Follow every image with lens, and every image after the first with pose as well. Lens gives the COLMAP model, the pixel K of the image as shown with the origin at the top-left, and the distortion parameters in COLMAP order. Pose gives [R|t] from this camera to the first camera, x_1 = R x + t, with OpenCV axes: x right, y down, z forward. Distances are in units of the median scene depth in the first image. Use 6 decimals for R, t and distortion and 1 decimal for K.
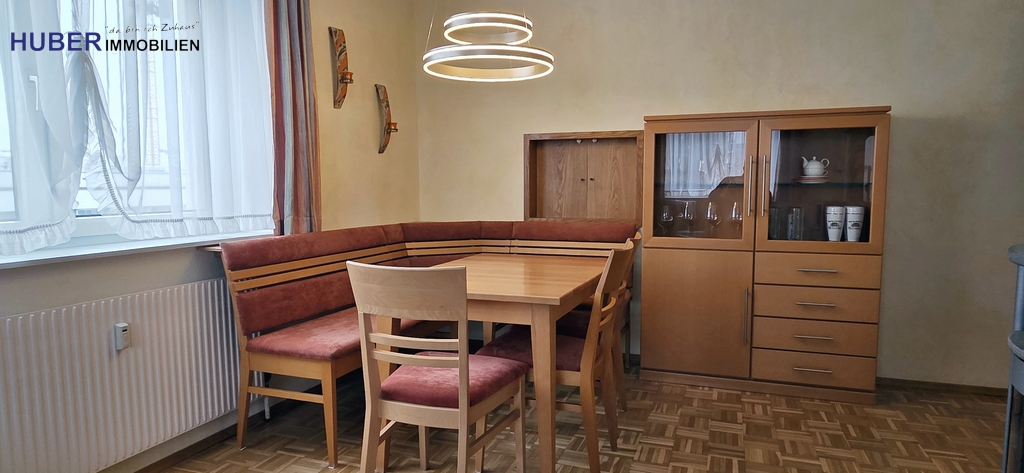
lens RADIAL K [[606.6, 0, 510.4], [0, 606.6, 240.7], [0, 0, 1]] dist [0.002375, 0.000506]
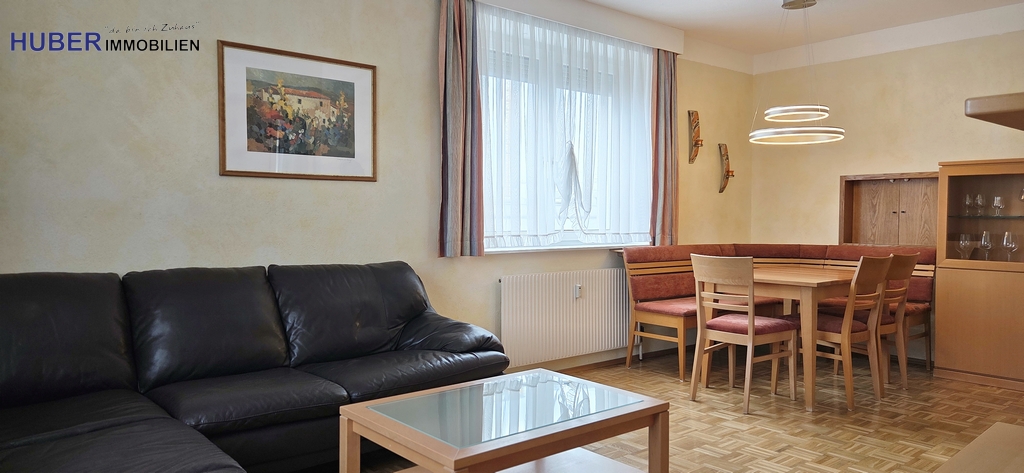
lens RADIAL K [[691.4, 0, 512.0], [0, 691.4, 236.5], [0, 0, 1]] dist [0.055091, -0.000746]
pose [[0.870997, 0.023920, -0.490706, 0.186308], [-0.053526, 0.997489, -0.046385, 0.067089], [0.488364, 0.066667, 0.870090, -0.743160]]
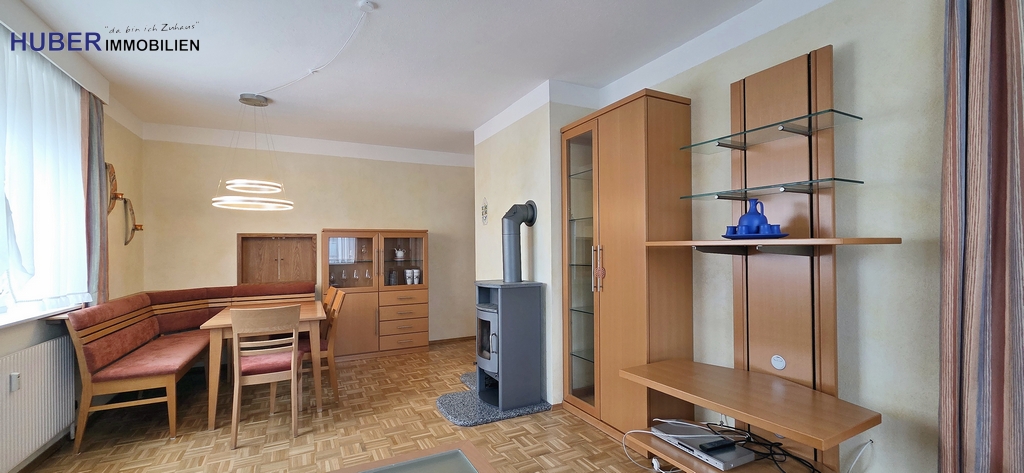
lens RADIAL K [[419.2, 0, 513.5], [0, 419.2, 243.2], [0, 0, 1]] dist [0.000064, 0.000005]
pose [[0.677661, 0.004655, 0.735360, -0.399233], [0.076934, 0.994044, -0.077190, -0.002461], [-0.731339, 0.108883, 0.673266, -0.415603]]
